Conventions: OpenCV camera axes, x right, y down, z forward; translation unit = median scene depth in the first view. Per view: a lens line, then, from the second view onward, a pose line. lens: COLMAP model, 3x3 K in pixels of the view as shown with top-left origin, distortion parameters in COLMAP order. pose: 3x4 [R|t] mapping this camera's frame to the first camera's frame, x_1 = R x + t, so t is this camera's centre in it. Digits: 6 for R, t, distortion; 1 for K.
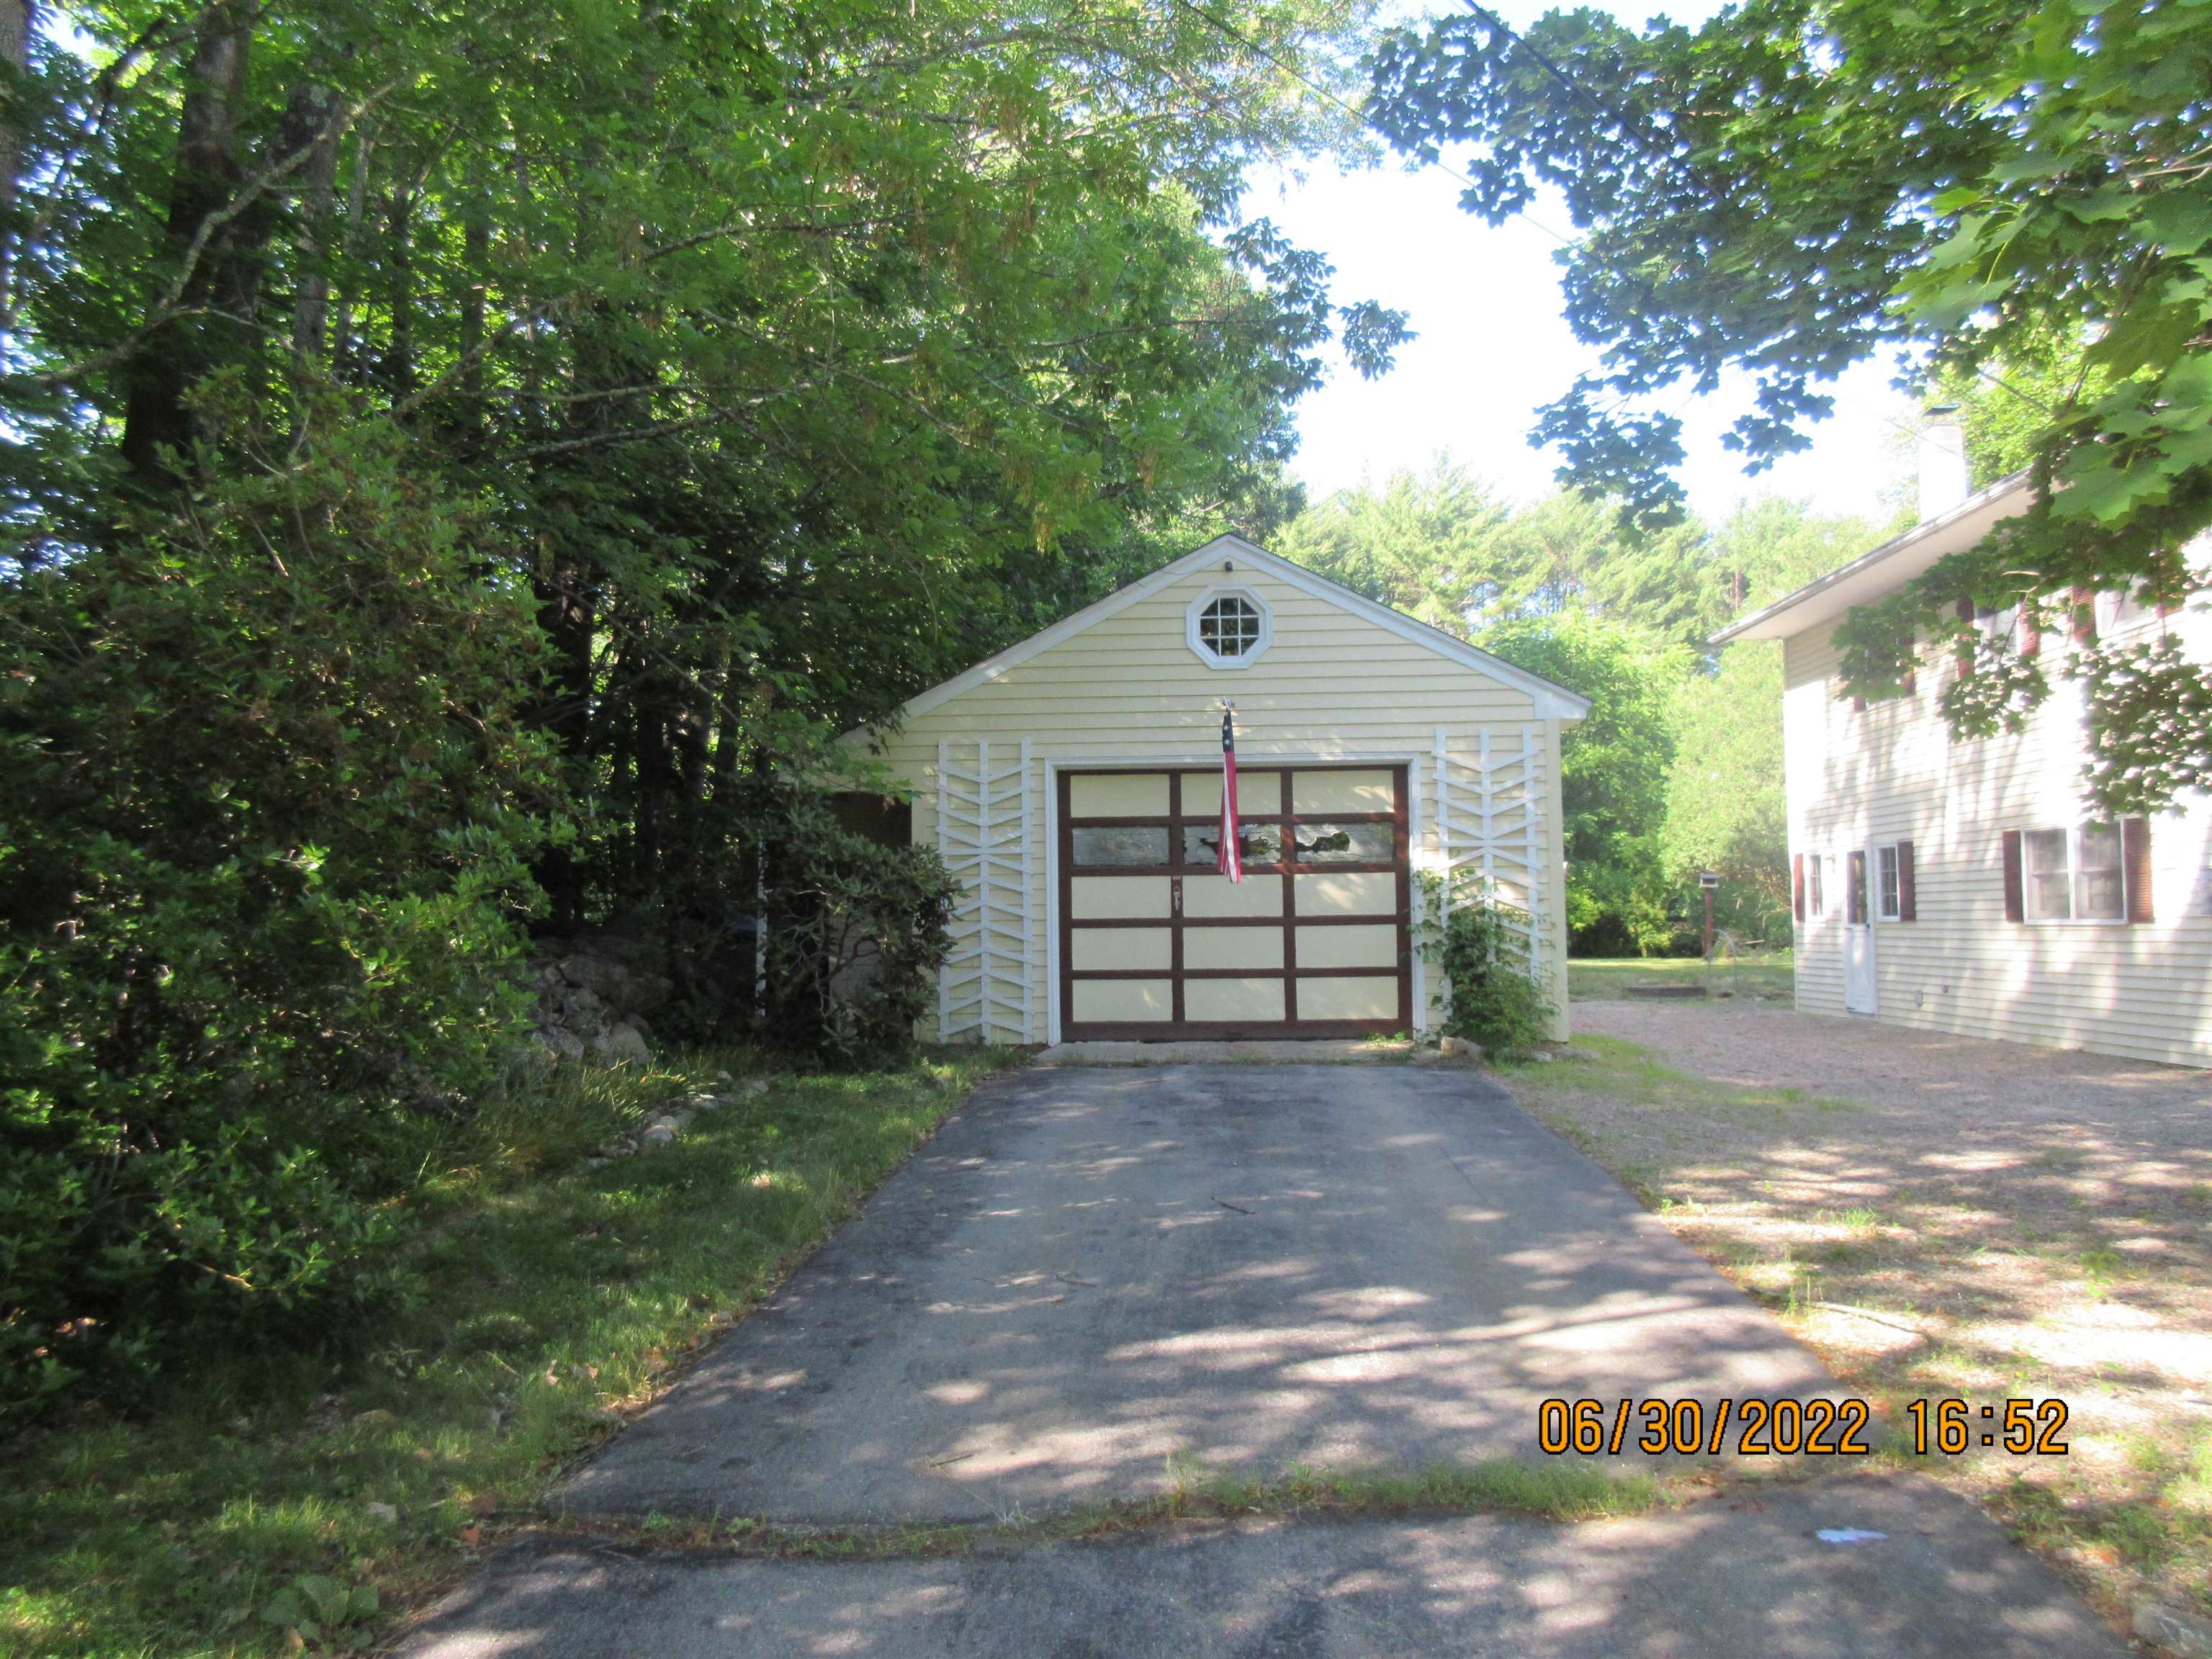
lens RADIAL K [[1720.2, 0, 1102.4], [0, 1720.2, 821.7], [0, 0, 1]] dist [0.003646, 0.001250]
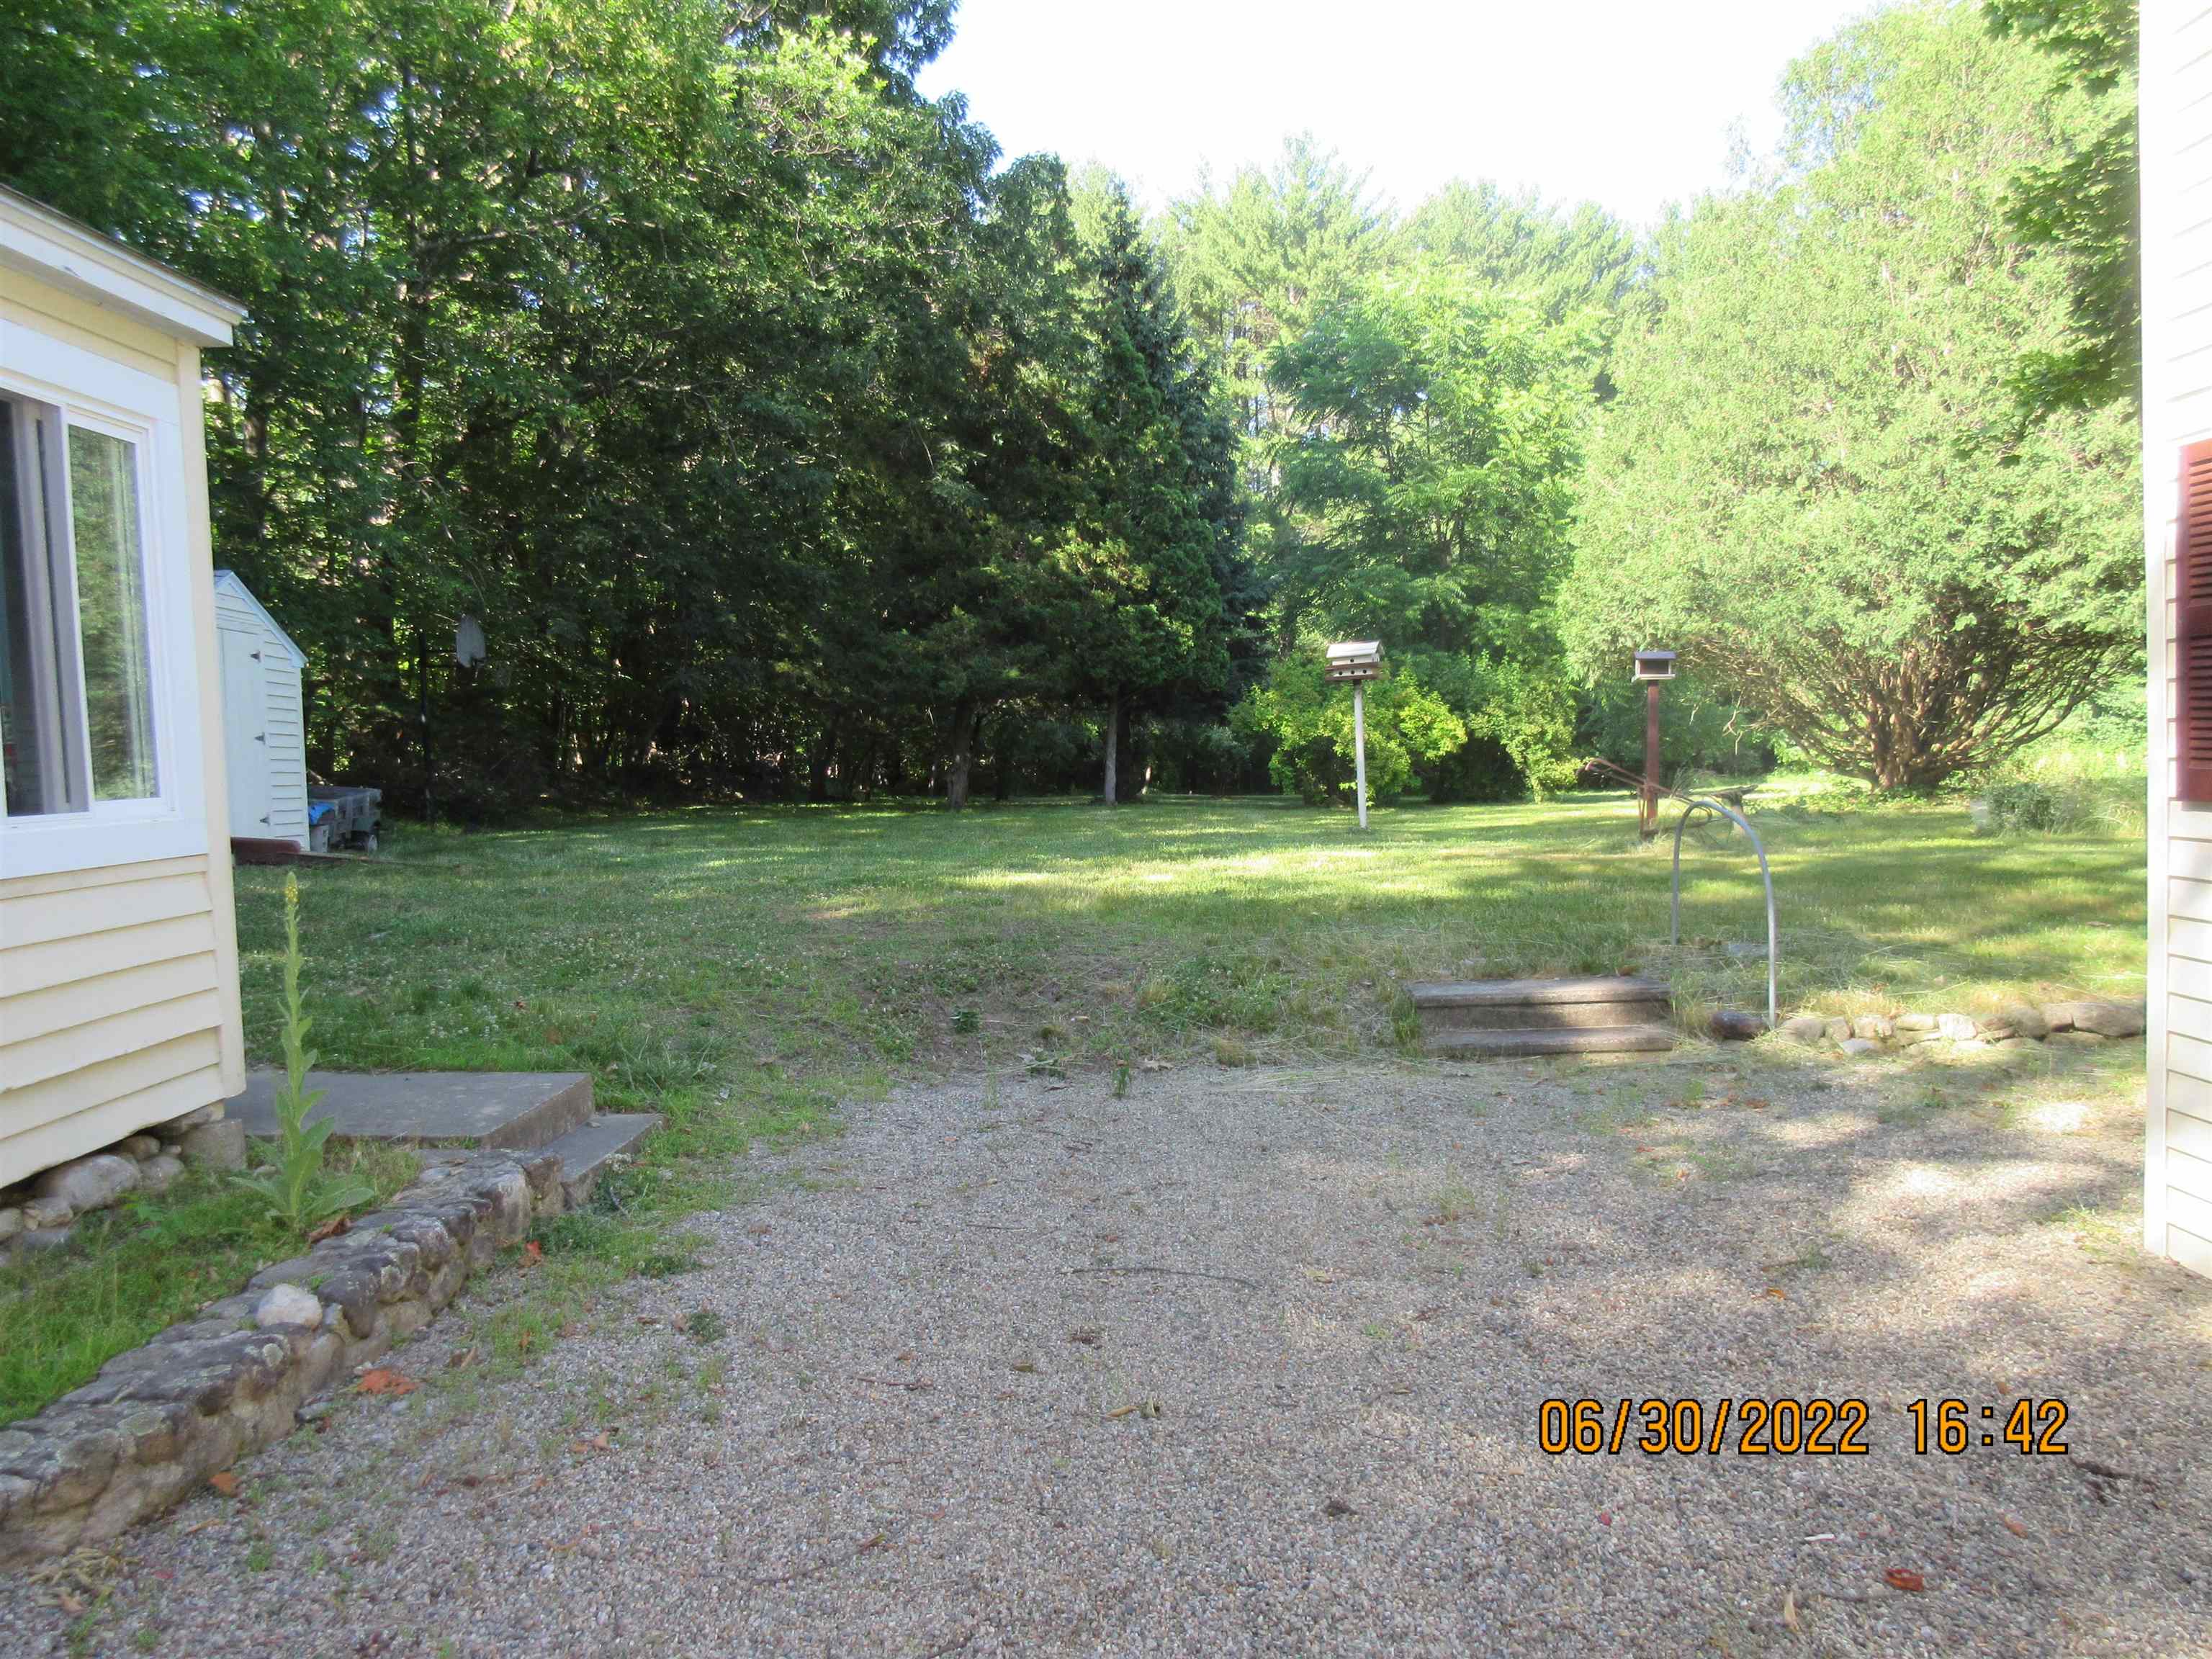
lens RADIAL K [[1720.2, 0, 1102.4], [0, 1720.2, 821.7], [0, 0, 1]] dist [0.003646, 0.001250]
pose [[0.998704, -0.019532, 0.046992, 0.464948], [0.014640, 0.994647, 0.102288, 0.069040], [-0.048739, -0.101468, 0.993644, 1.393382]]
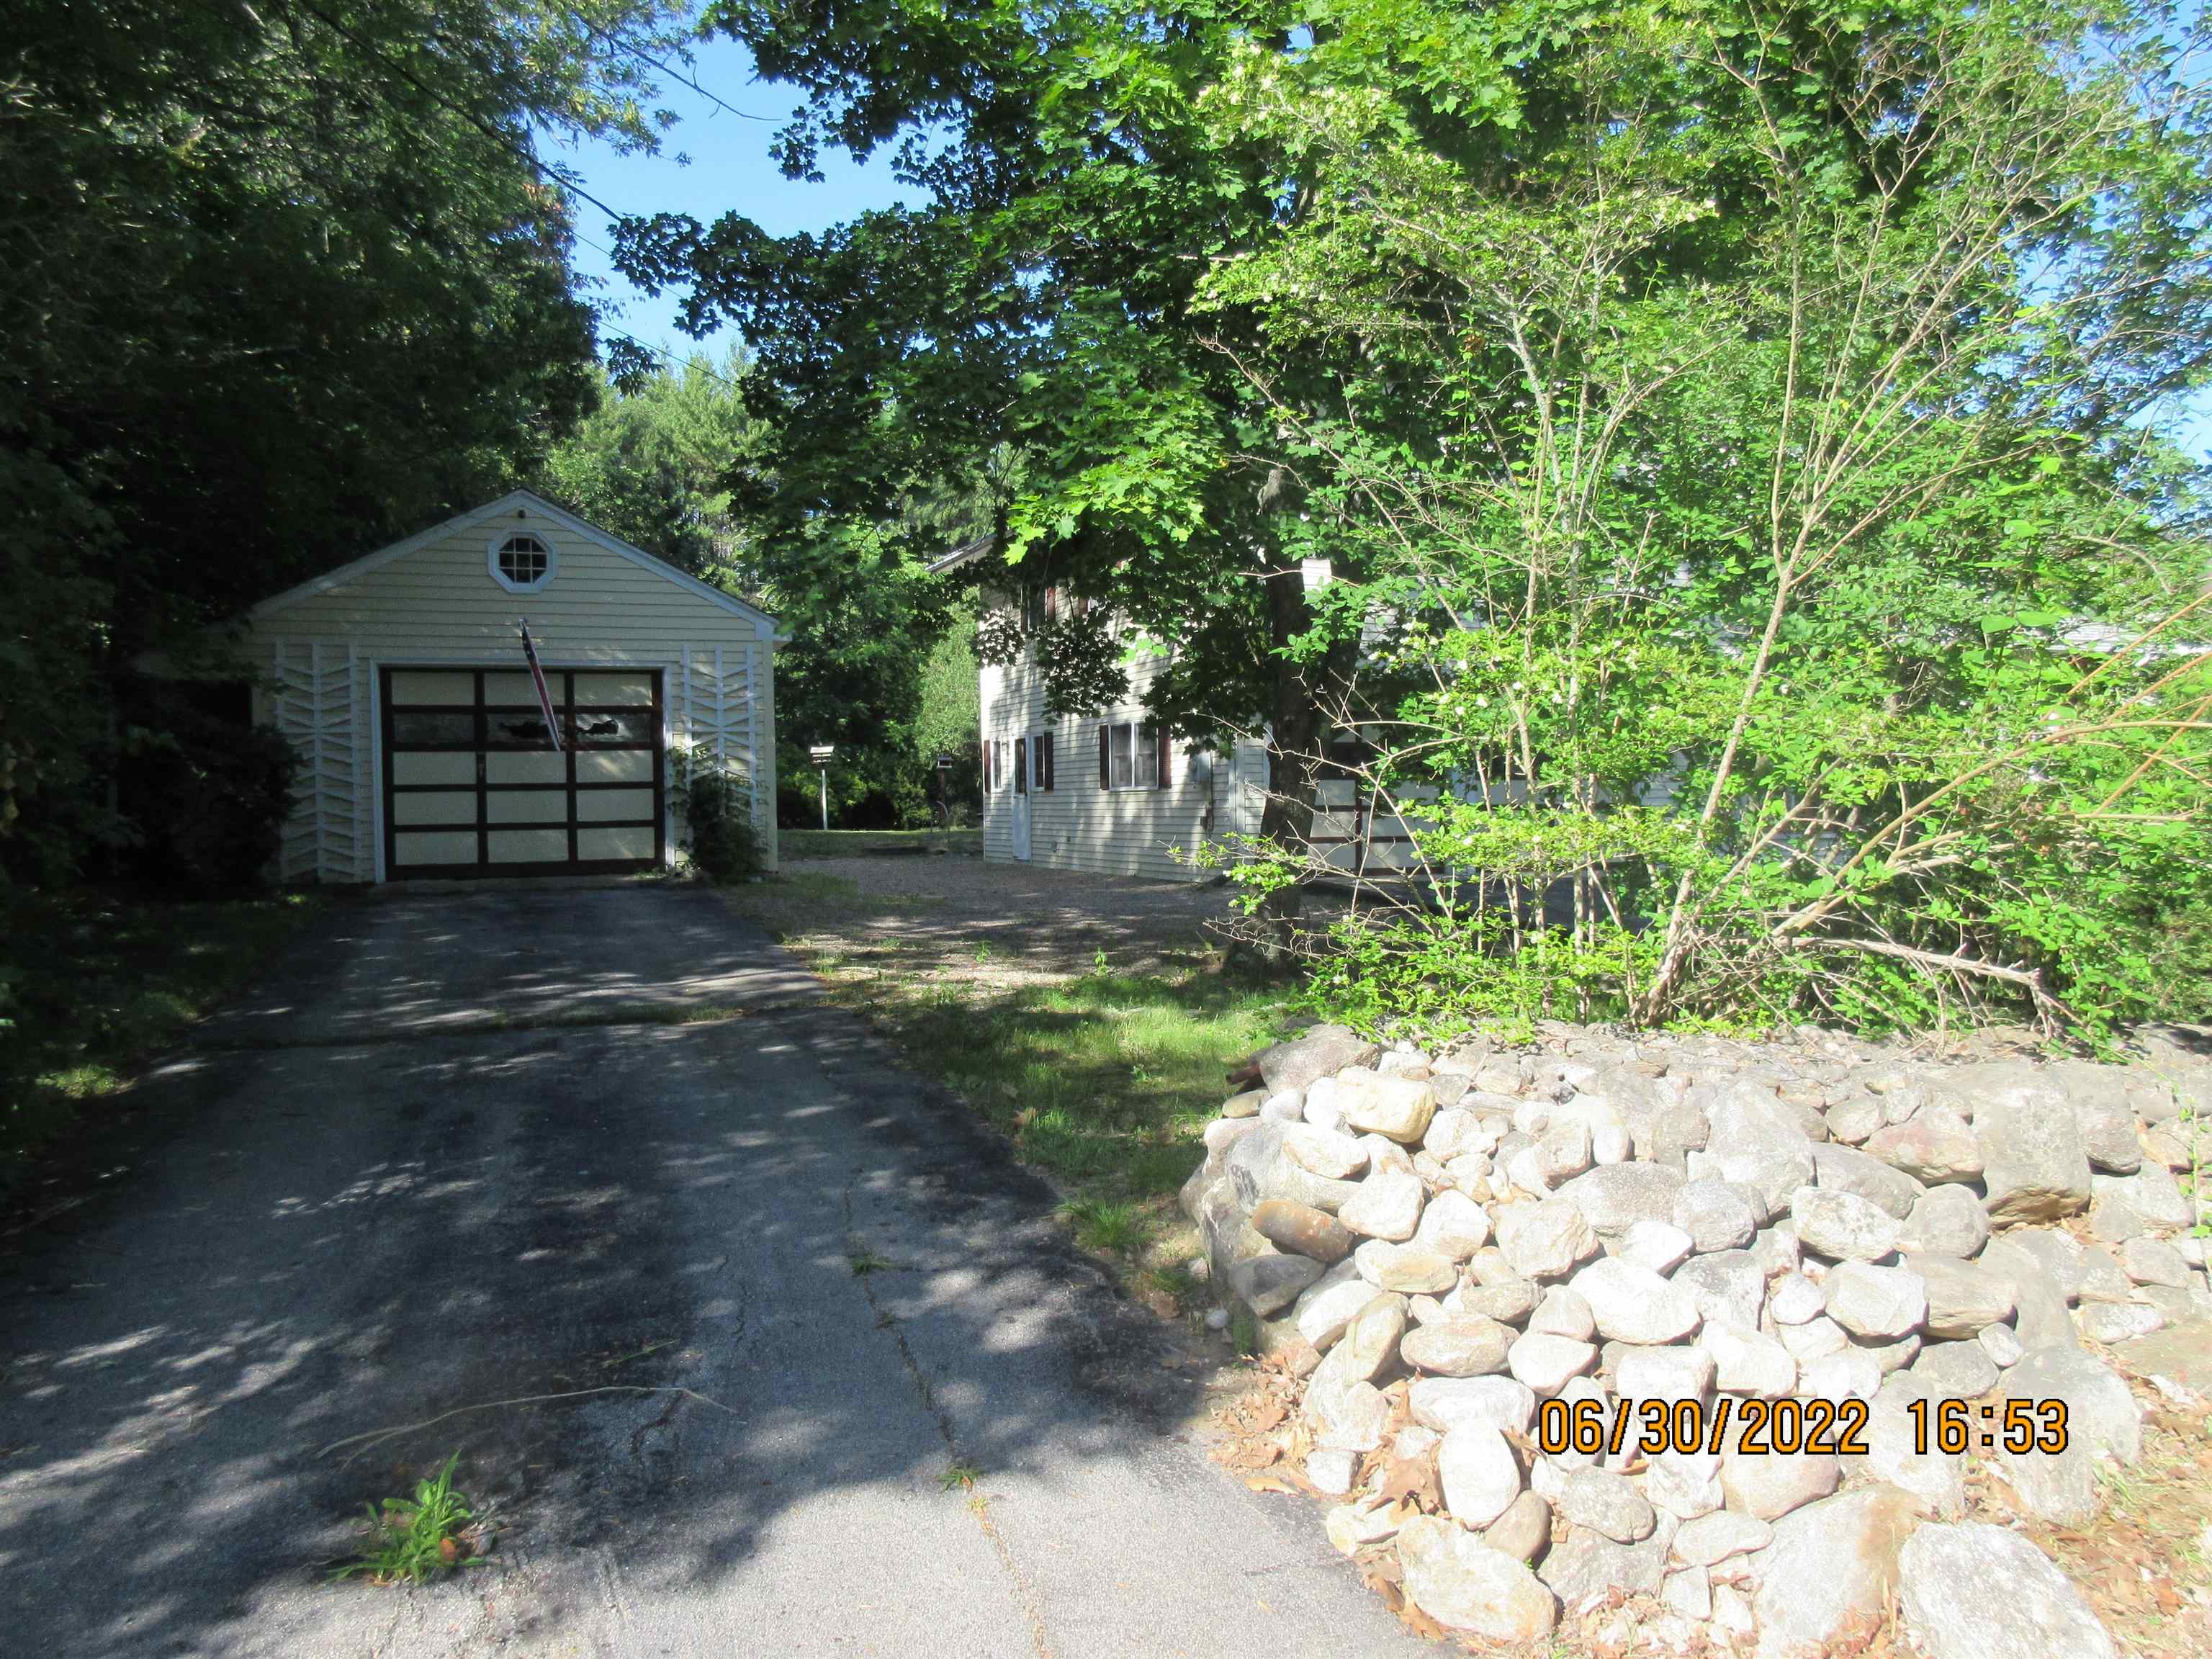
lens RADIAL K [[1720.2, 0, 1102.4], [0, 1720.2, 821.7], [0, 0, 1]] dist [0.003646, 0.001250]
pose [[0.922526, -0.008861, 0.385833, -0.026229], [-0.017000, 0.997833, 0.063564, -0.006388], [-0.385561, -0.065199, 0.920376, -0.385954]]
